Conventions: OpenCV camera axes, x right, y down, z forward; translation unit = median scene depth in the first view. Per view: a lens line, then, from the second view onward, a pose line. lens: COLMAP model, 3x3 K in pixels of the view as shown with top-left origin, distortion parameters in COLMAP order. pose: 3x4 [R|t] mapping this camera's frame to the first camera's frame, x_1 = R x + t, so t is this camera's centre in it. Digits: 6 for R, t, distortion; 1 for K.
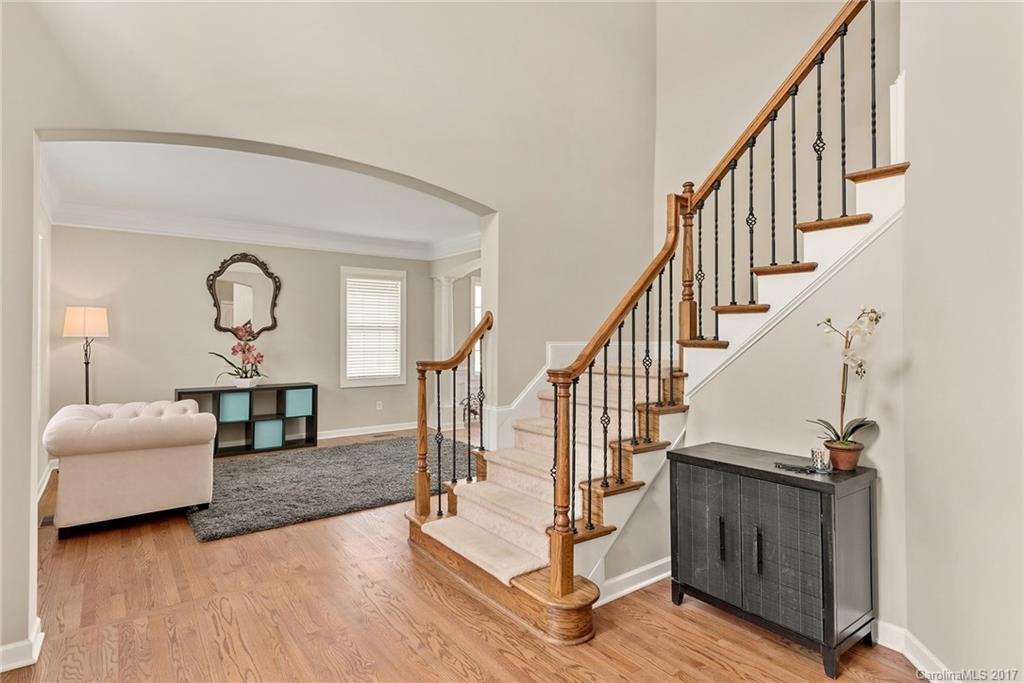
lens RADIAL K [[538.7, 0, 515.9], [0, 538.7, 332.6], [0, 0, 1]] dist [0.000654, 0.000448]
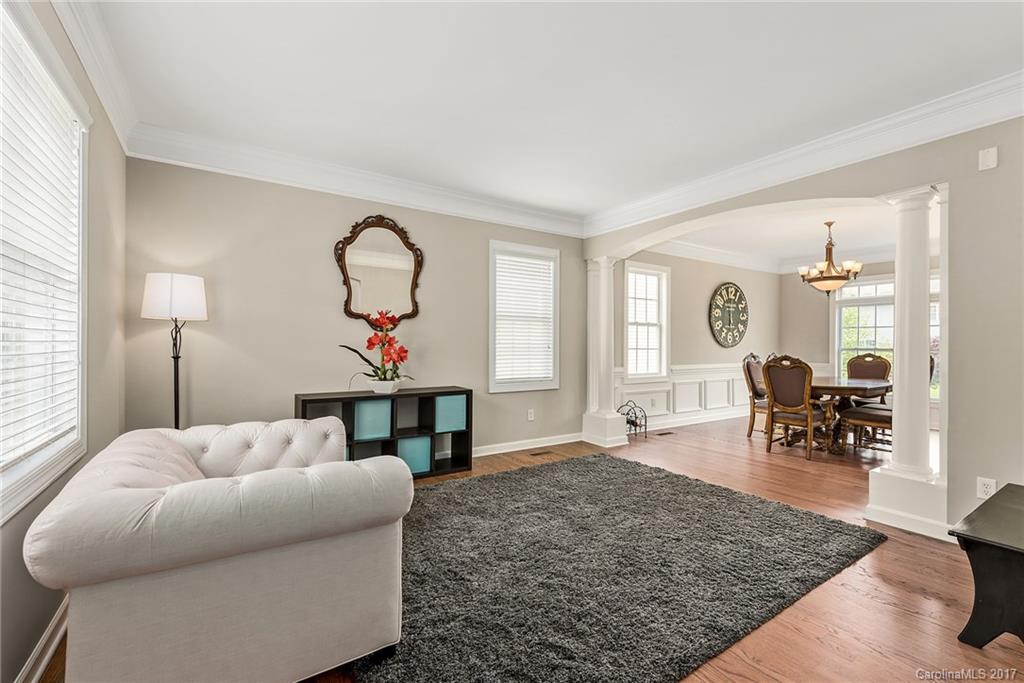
lens RADIAL K [[455.1, 0, 515.4], [0, 455.1, 341.3], [0, 0, 1]] dist [0.003030, 0.000249]
pose [[0.997713, 0.002850, -0.067534, -0.275641], [-0.002586, 0.999989, 0.004001, 0.027034], [0.067545, -0.003818, 0.997709, 0.379732]]
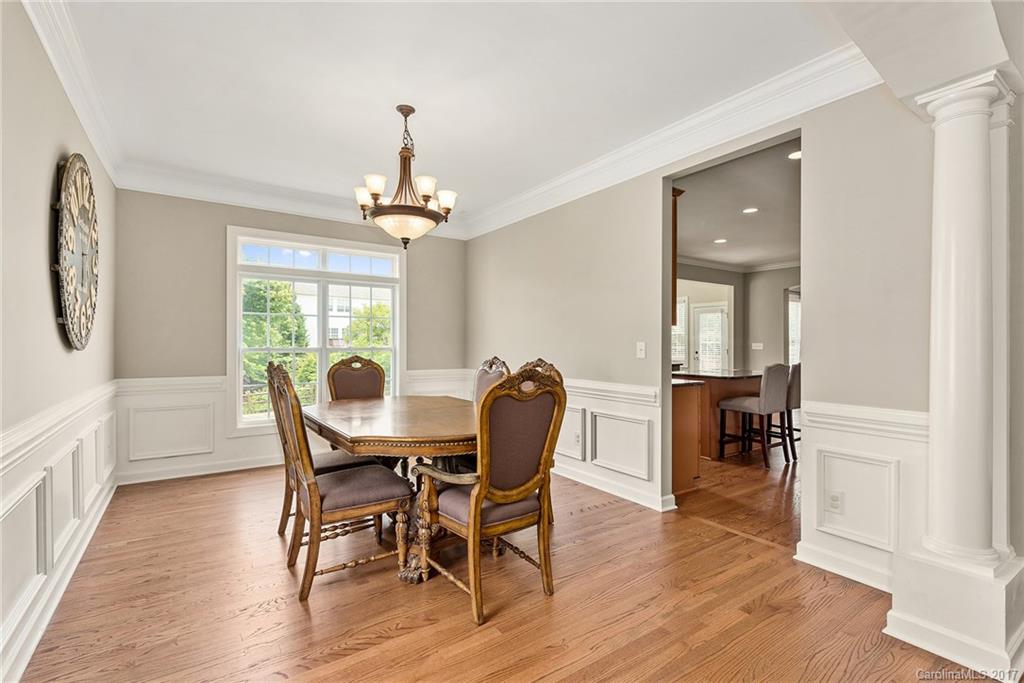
lens RADIAL K [[467.9, 0, 517.0], [0, 467.9, 343.0], [0, 0, 1]] dist [0.000597, -0.000402]
pose [[0.034742, 0.000283, 0.999396, -0.199136], [-0.009963, 0.999950, 0.000063, 0.035631], [-0.999347, -0.009960, 0.034743, 1.173851]]
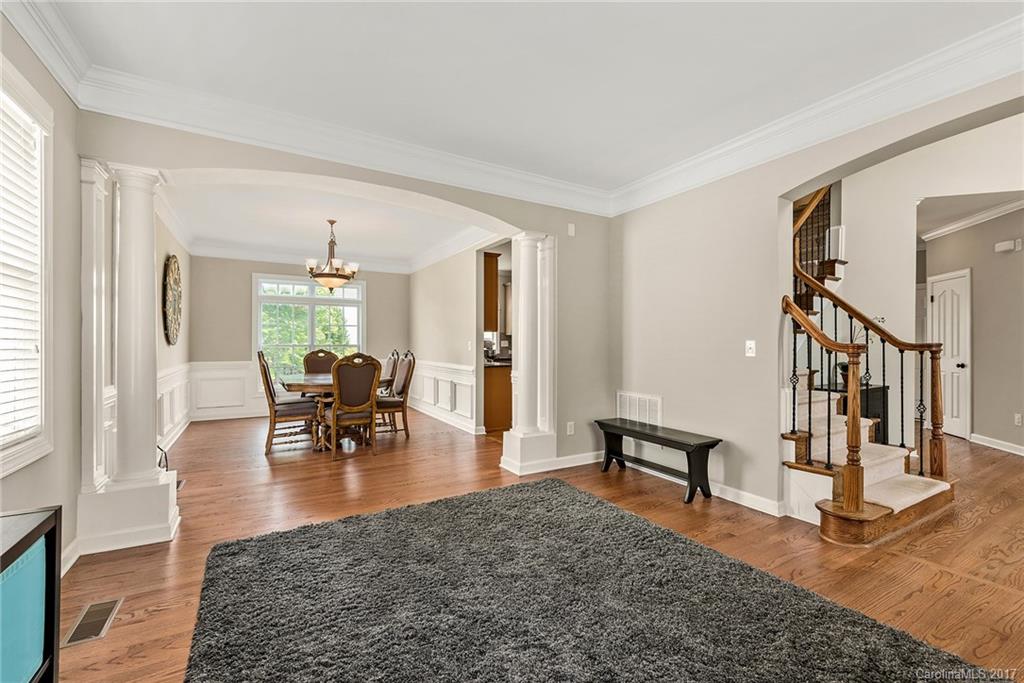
lens RADIAL K [[435.0, 0, 520.9], [0, 435.0, 340.8], [0, 0, 1]] dist [0.002984, -0.000130]
pose [[0.098216, 0.002217, 0.995163, -0.545175], [-0.010677, 0.999942, -0.001173, 0.031564], [-0.995108, -0.010510, 0.098234, 0.848197]]
